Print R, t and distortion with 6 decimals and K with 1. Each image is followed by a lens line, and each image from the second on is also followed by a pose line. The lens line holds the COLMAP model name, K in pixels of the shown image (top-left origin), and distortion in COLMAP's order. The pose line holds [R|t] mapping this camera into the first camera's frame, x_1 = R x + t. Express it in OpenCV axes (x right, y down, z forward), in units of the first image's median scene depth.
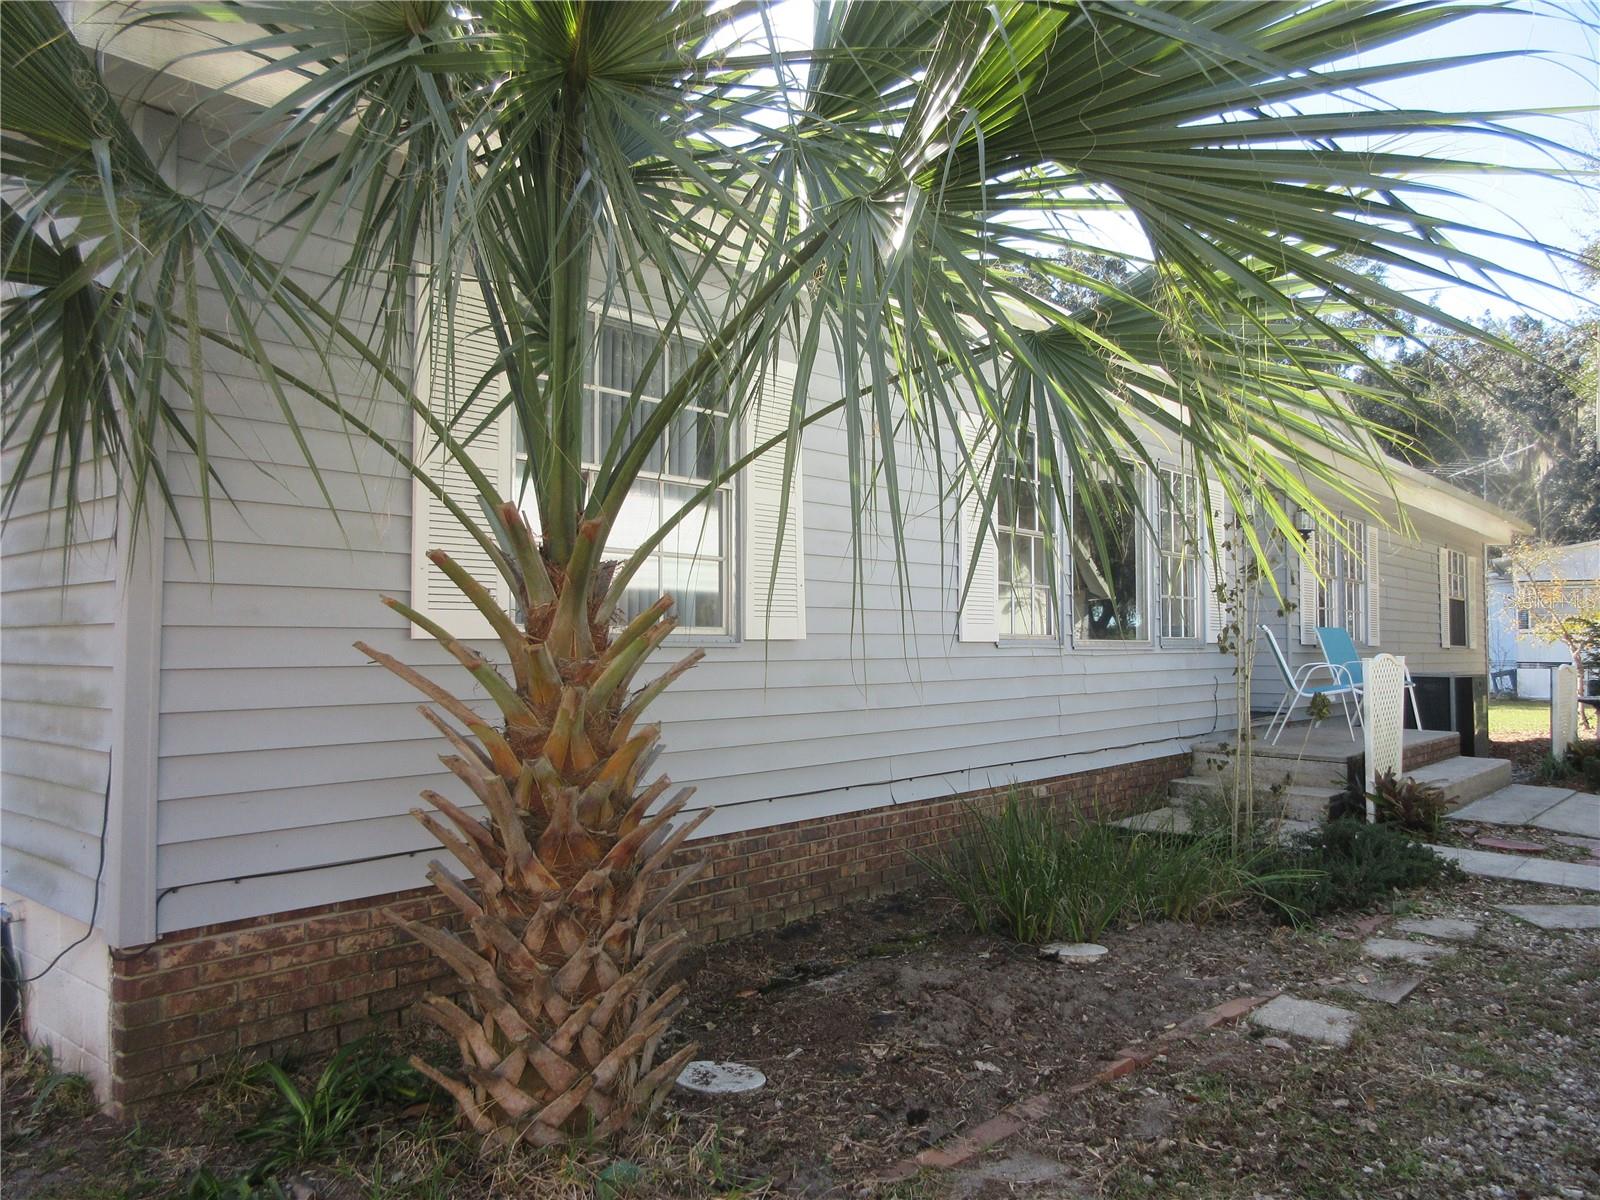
lens RADIAL K [[1174.5, 0, 800.0], [0, 1174.5, 600.0], [0, 0, 1]] dist [0.000488, -0.007200]
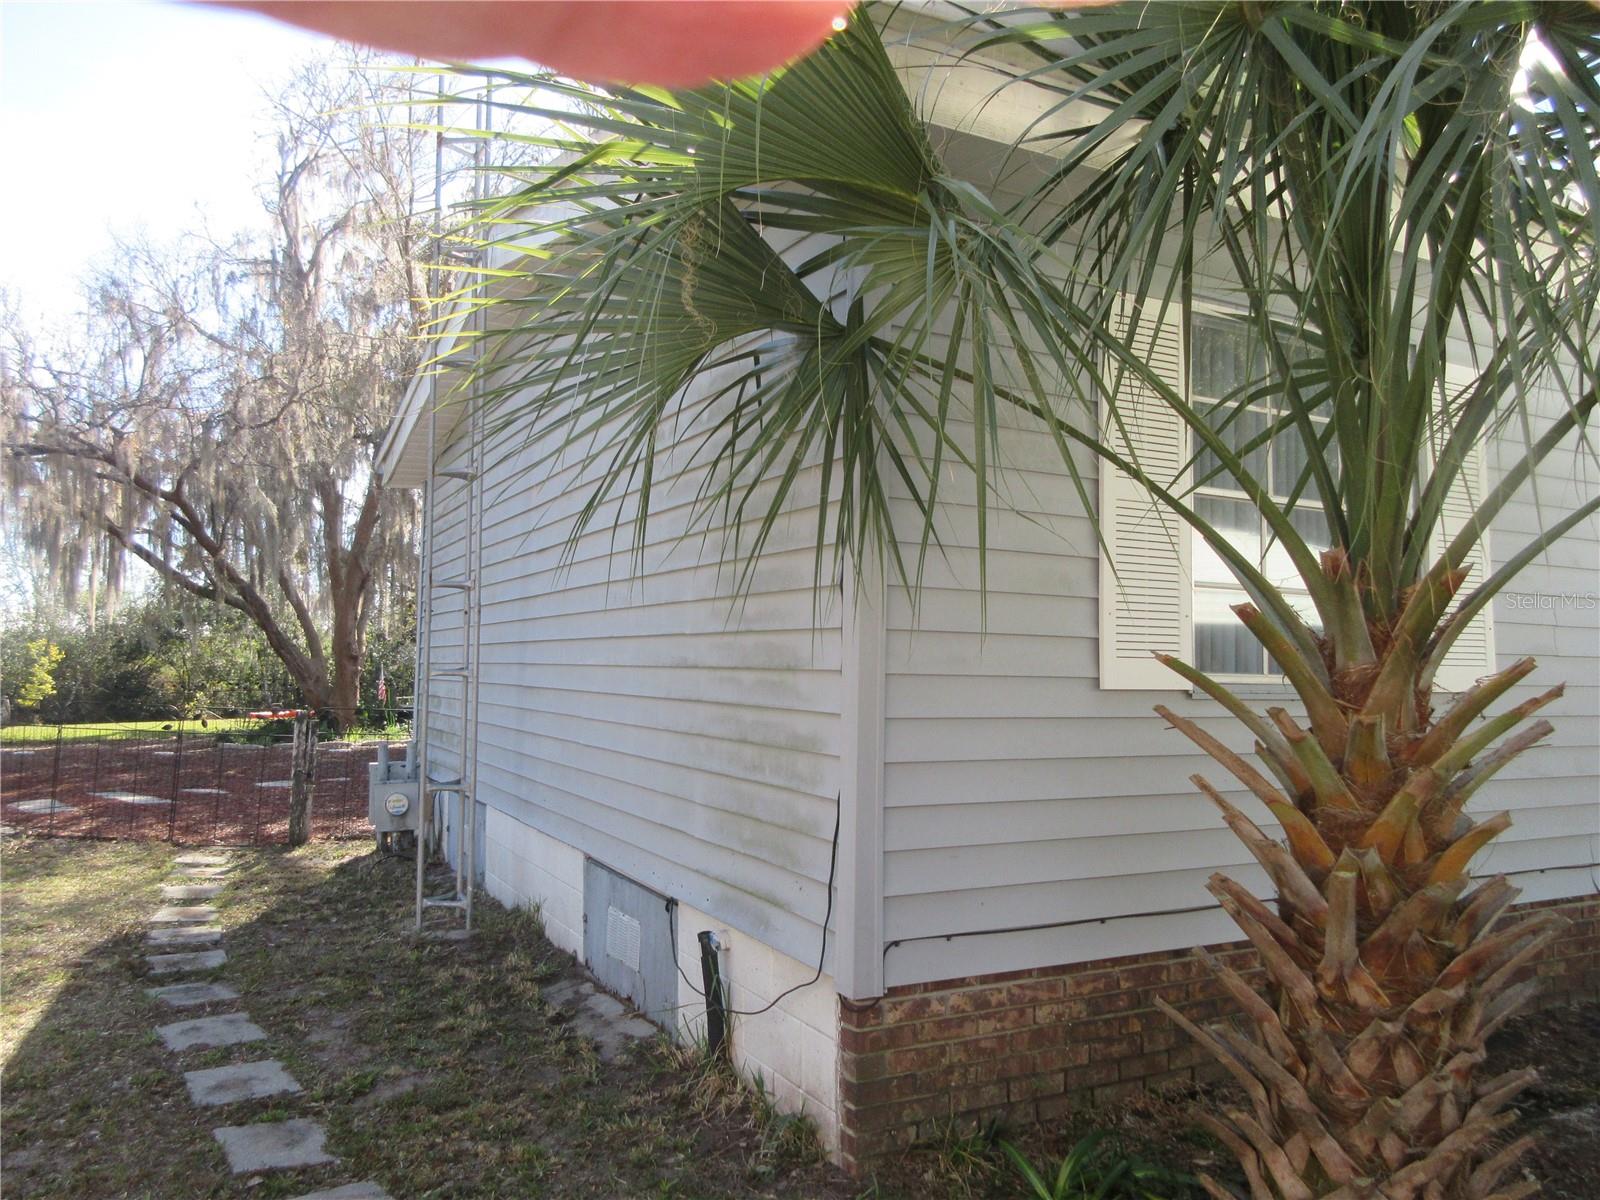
lens RADIAL K [[1174.5, 0, 800.0], [0, 1174.5, 600.0], [0, 0, 1]] dist [0.000488, -0.007200]
pose [[0.932619, 0.001200, -0.360860, -0.252995], [-0.007759, 0.999830, -0.016727, -0.023722], [0.360778, 0.018399, 0.932470, 0.047094]]
